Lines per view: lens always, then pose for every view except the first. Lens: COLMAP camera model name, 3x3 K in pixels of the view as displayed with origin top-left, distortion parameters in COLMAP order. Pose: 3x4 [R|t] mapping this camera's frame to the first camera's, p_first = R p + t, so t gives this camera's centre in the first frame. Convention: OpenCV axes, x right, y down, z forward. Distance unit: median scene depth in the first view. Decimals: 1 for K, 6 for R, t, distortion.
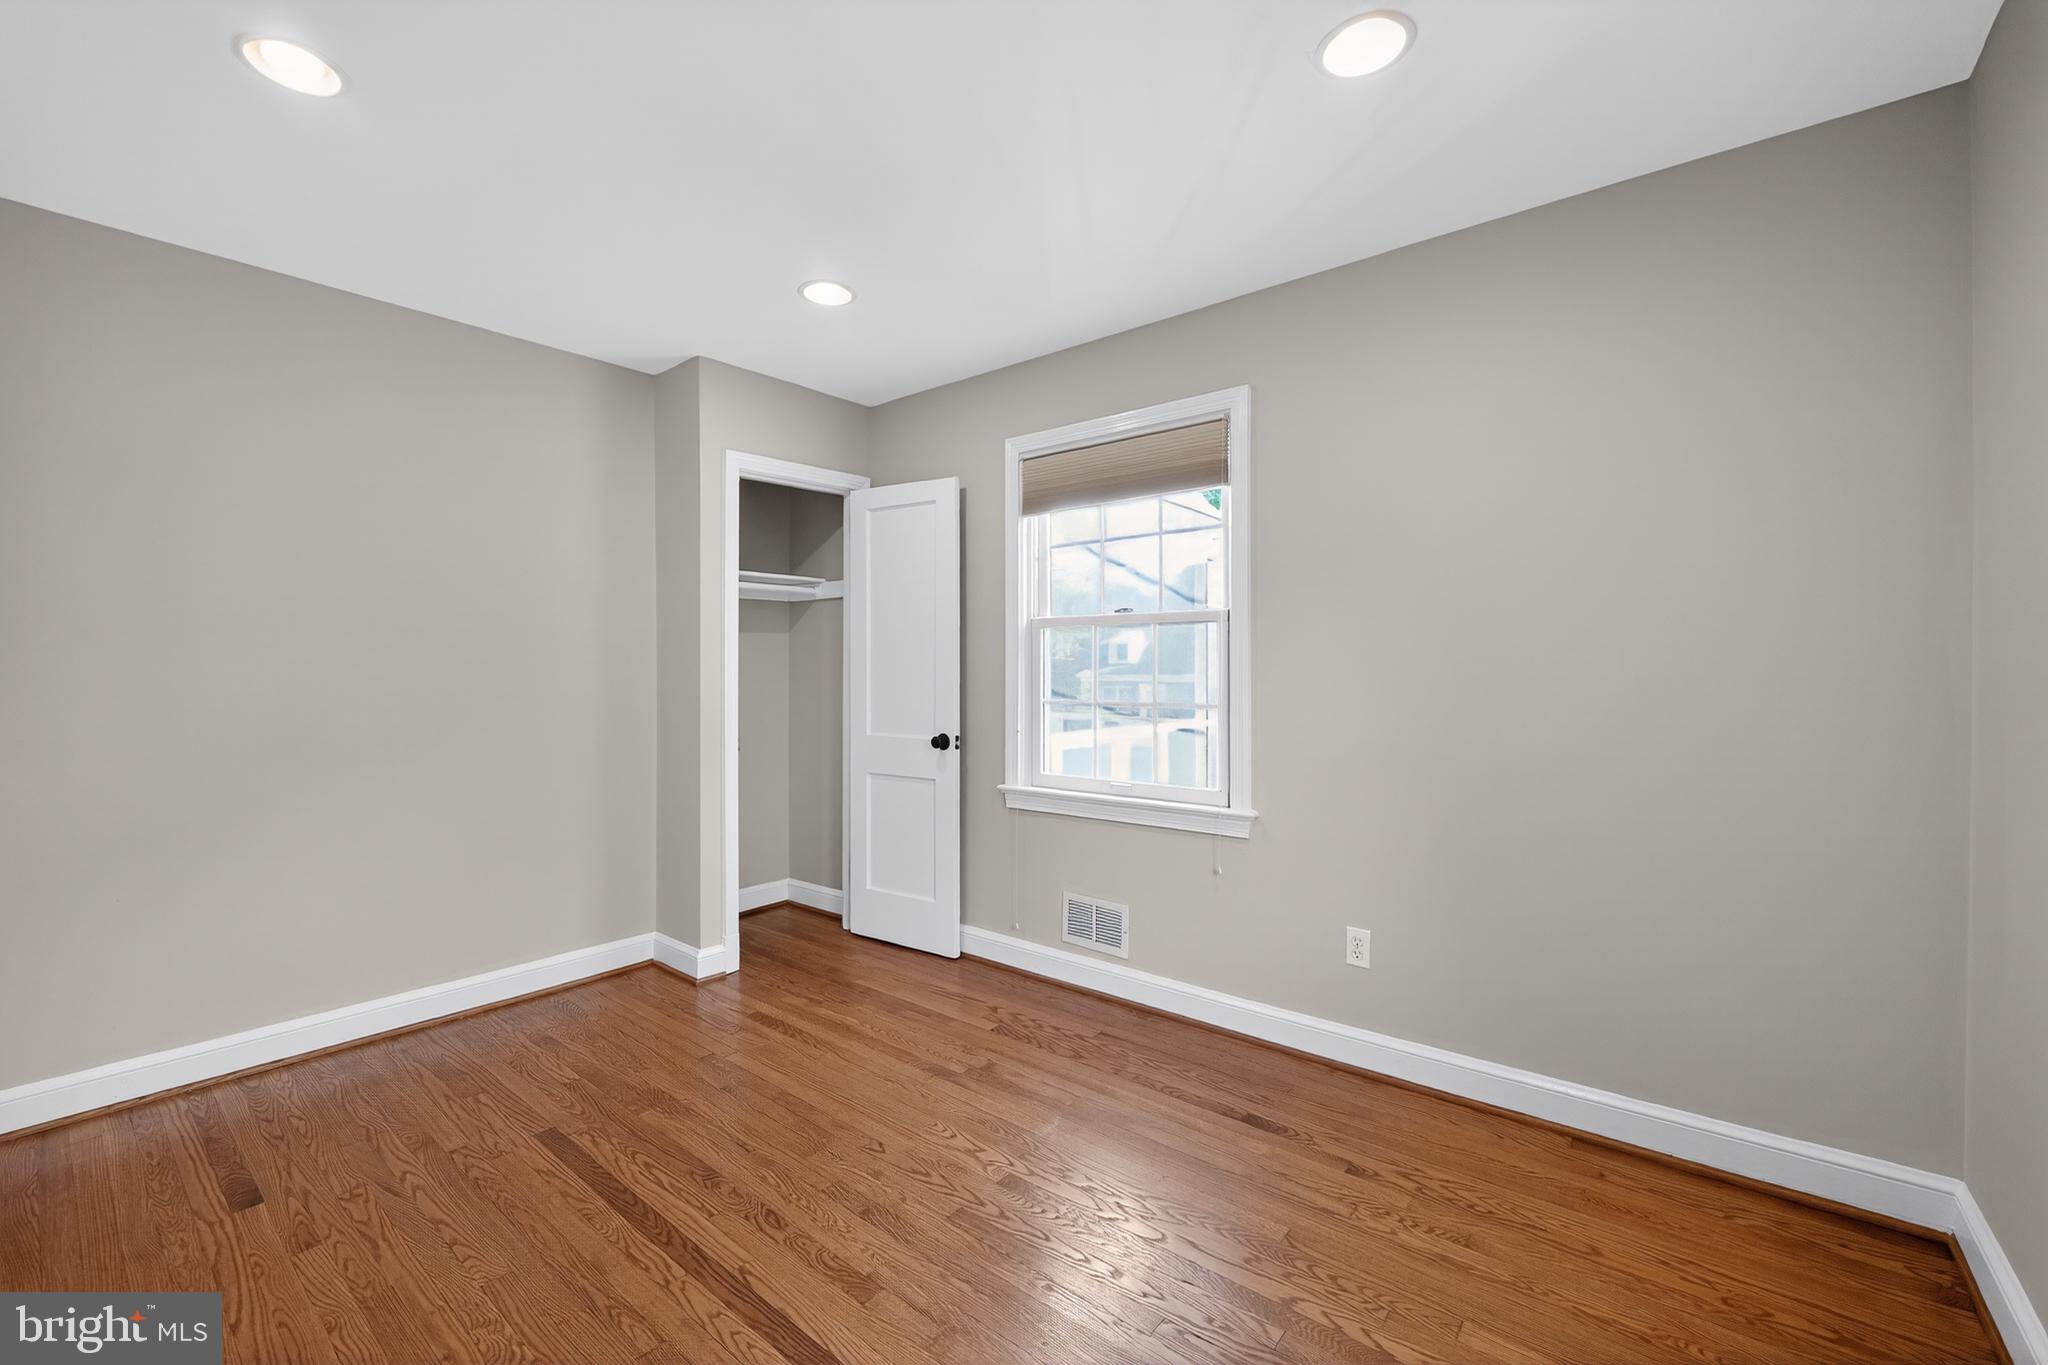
lens RADIAL K [[847.3, 0, 1019.4], [0, 847.3, 669.8], [0, 0, 1]] dist [-0.009839, 0.000387]
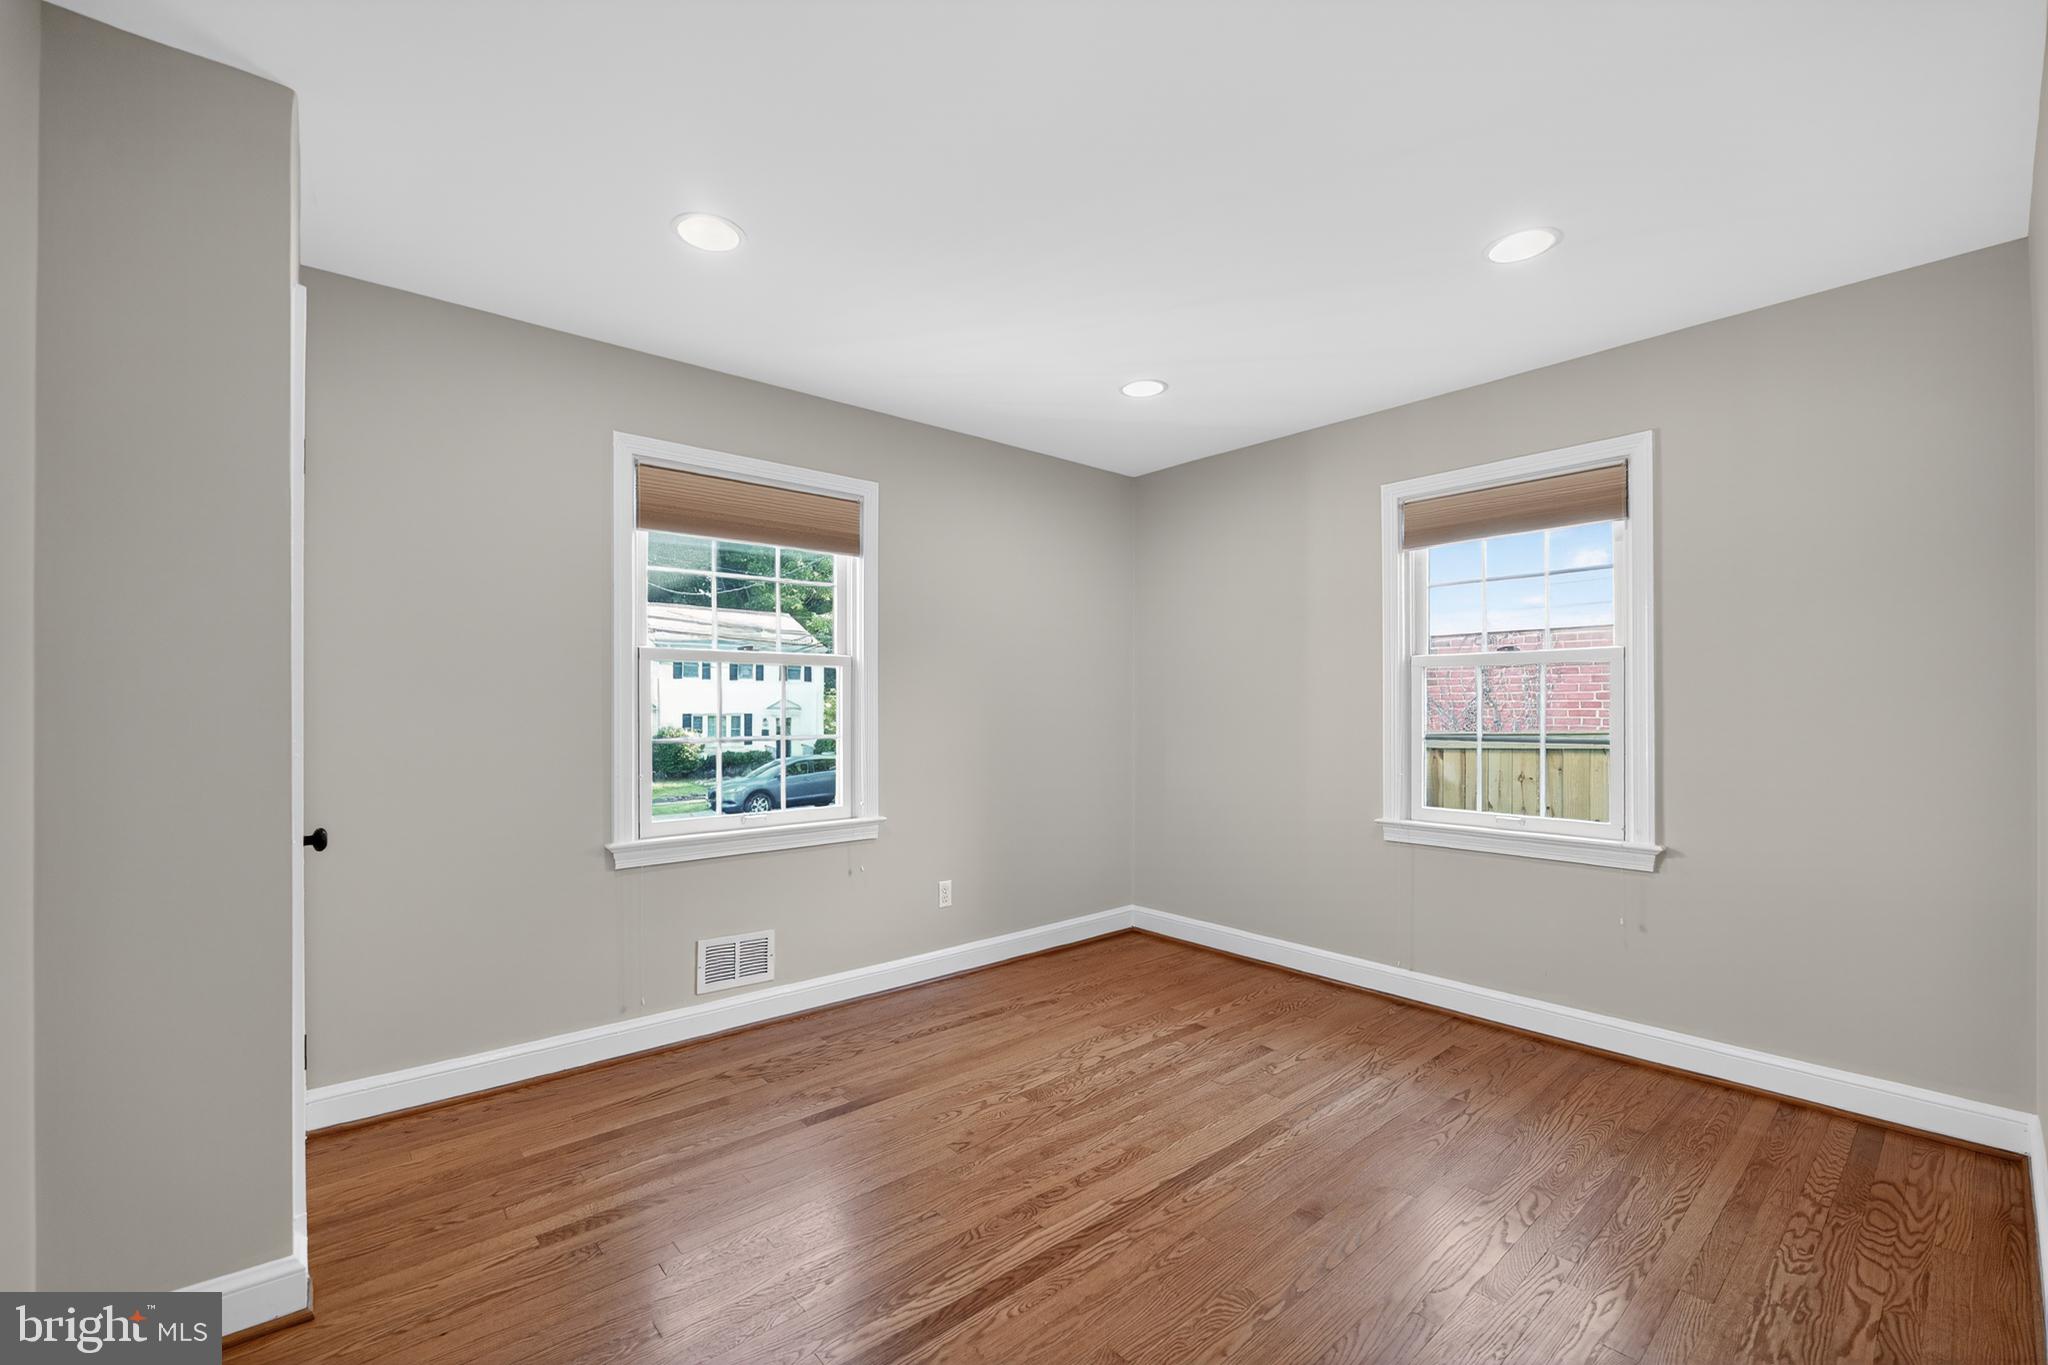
lens RADIAL K [[847.3, 0, 1016.6], [0, 847.3, 701.6], [0, 0, 1]] dist [-0.009839, 0.000387]
pose [[0.173030, 0.003192, 0.984911, -0.955685], [-0.001692, 0.999994, -0.002944, -0.002803], [-0.984915, -0.001157, 0.173035, 0.574592]]
